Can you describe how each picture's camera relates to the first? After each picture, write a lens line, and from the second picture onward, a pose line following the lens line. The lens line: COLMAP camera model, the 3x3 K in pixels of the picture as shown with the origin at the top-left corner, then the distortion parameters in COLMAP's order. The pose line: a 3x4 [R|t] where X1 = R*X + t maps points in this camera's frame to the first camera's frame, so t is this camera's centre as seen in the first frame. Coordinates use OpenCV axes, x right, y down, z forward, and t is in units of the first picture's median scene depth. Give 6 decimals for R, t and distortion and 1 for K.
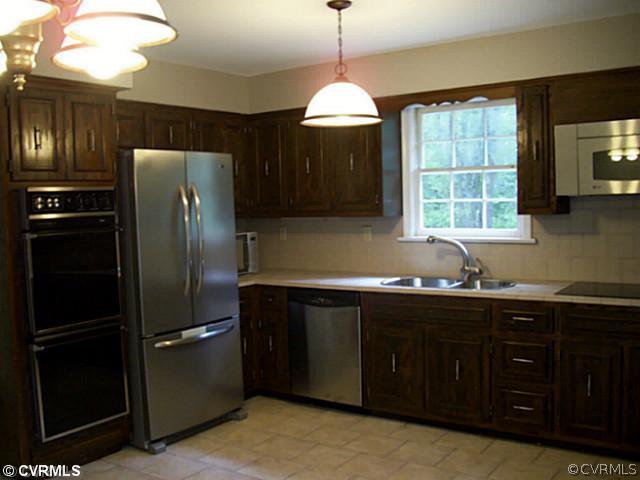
lens RADIAL K [[666.7, 0, 319.9], [0, 666.7, 250.5], [0, 0, 1]] dist [-0.119445, 0.007423]
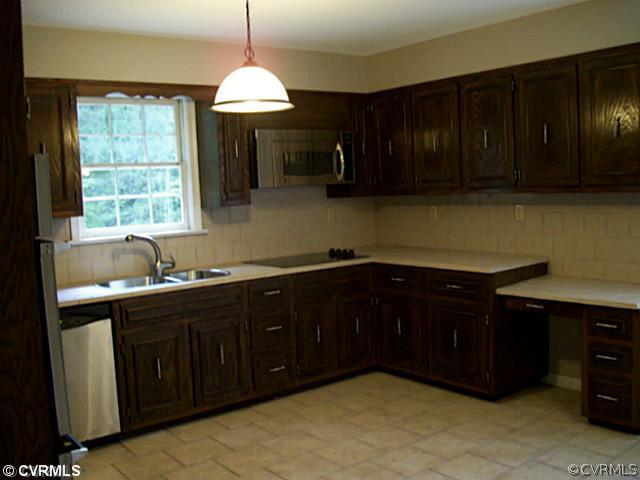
lens RADIAL K [[658.7, 0, 320.0], [0, 658.7, 240.0], [0, 0, 1]] dist [-0.119888, -0.006361]
pose [[0.305350, -0.067359, 0.949855, -0.715462], [0.110285, 0.993284, 0.034986, -0.017994], [-0.945832, 0.094072, 0.310728, 0.513880]]
